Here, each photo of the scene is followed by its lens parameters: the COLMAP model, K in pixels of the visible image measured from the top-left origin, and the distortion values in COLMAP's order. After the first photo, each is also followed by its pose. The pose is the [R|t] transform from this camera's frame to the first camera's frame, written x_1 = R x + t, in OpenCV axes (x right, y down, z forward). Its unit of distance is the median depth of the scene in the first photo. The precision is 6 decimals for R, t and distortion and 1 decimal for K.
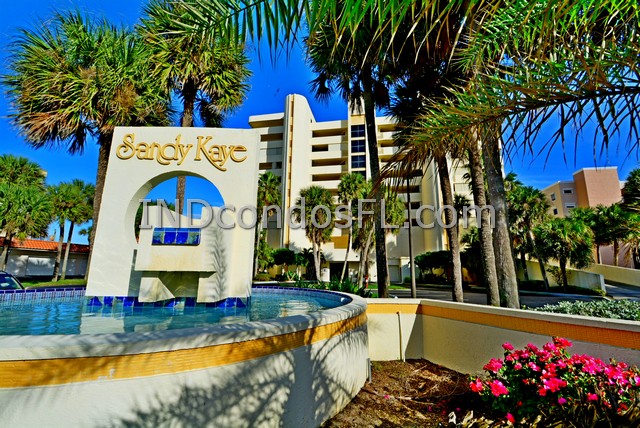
lens RADIAL K [[269.6, 0, 320.0], [0, 269.6, 214.0], [0, 0, 1]] dist [-0.003017, -0.000338]
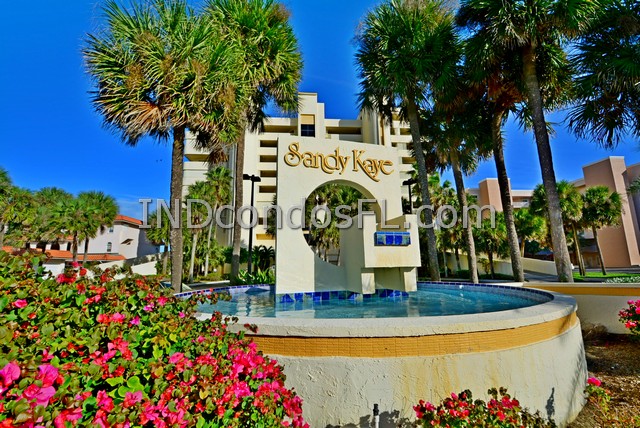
lens RADIAL K [[269.6, 0, 320.0], [0, 269.6, 214.0], [0, 0, 1]] dist [-0.003017, -0.000338]
pose [[0.969534, 0.018856, 0.244230, -0.078014], [-0.021665, 0.999726, 0.008822, -0.002153], [-0.243996, -0.013844, 0.969677, -0.006510]]
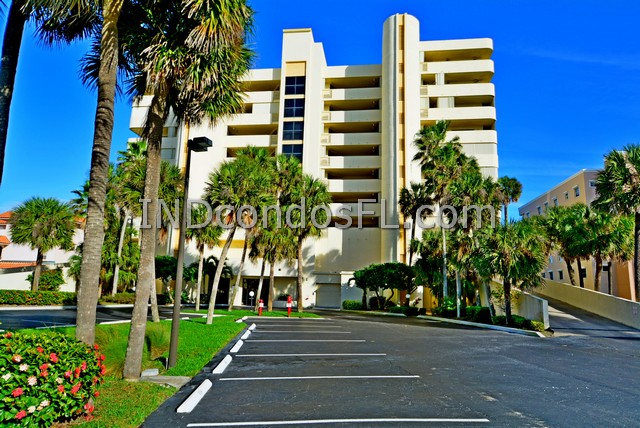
lens RADIAL K [[400.6, 0, 320.0], [0, 400.6, 214.0], [0, 0, 1]] dist [0.017760, 0.000359]
pose [[0.998569, 0.026393, 0.046501, 0.226002], [-0.027037, 0.999546, 0.013270, 0.000536], [-0.046130, -0.014509, 0.998830, -0.022241]]
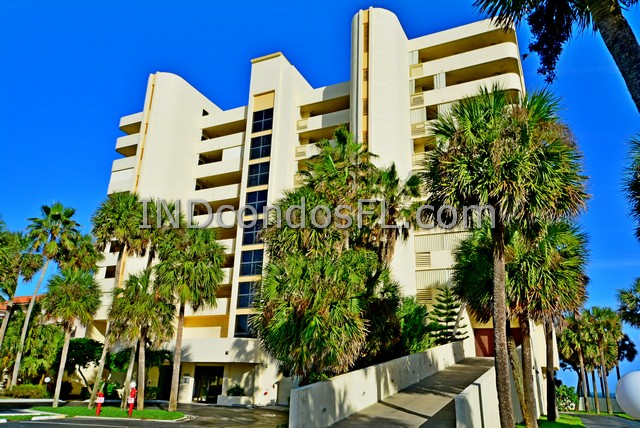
lens RADIAL K [[484.2, 0, 320.0], [0, 484.2, 214.0], [0, 0, 1]] dist [0.043748, 0.002439]
pose [[0.966218, -0.069504, -0.248179, 0.670295], [0.034663, 0.989247, -0.142090, 0.038895], [0.255386, 0.128688, 0.958237, 0.133705]]
